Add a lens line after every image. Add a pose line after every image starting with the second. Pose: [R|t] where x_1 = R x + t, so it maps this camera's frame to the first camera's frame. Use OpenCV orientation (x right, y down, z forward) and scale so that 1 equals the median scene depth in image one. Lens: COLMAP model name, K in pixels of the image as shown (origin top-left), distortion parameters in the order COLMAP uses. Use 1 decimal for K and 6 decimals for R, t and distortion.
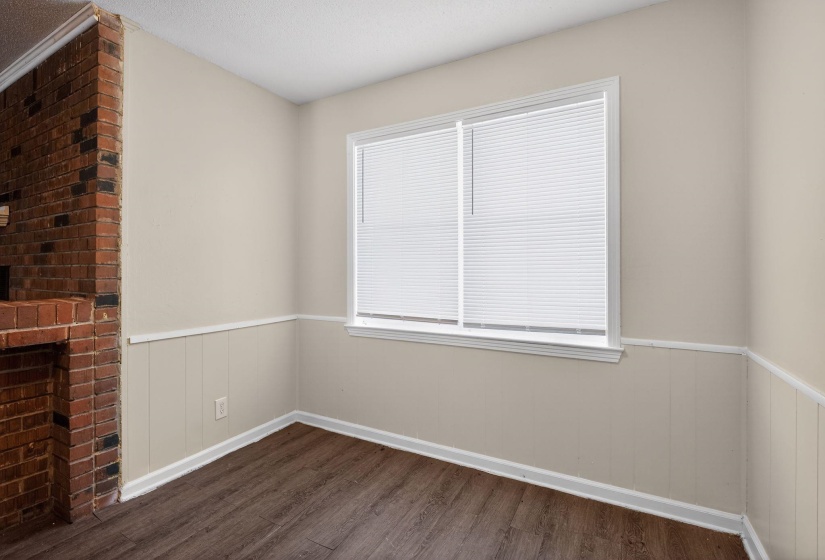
lens RADIAL K [[376.2, 0, 411.3], [0, 376.2, 270.2], [0, 0, 1]] dist [-0.013058, 0.000581]
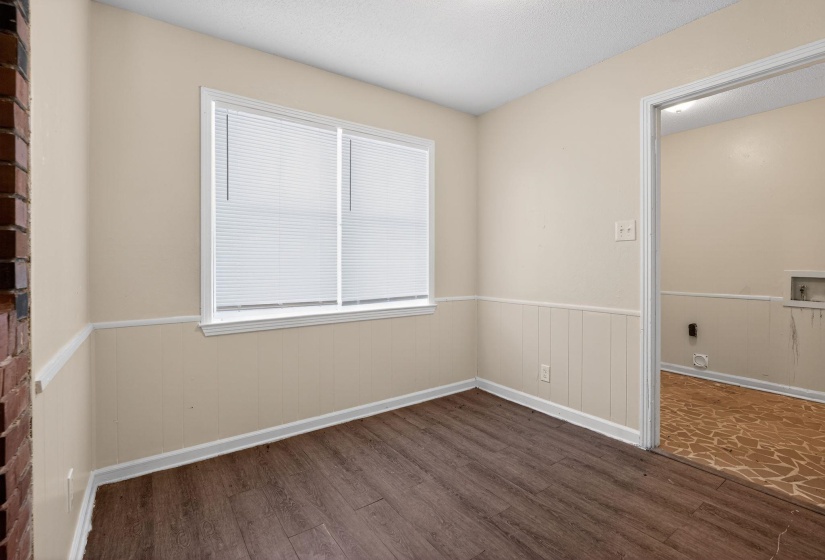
lens RADIAL K [[376.2, 0, 411.3], [0, 376.2, 270.2], [0, 0, 1]] dist [-0.013058, 0.000581]
pose [[0.444295, -0.016041, 0.895737, -0.833574], [0.002619, 0.999859, 0.016606, 0.022366], [-0.895877, -0.005032, 0.444274, 0.292337]]
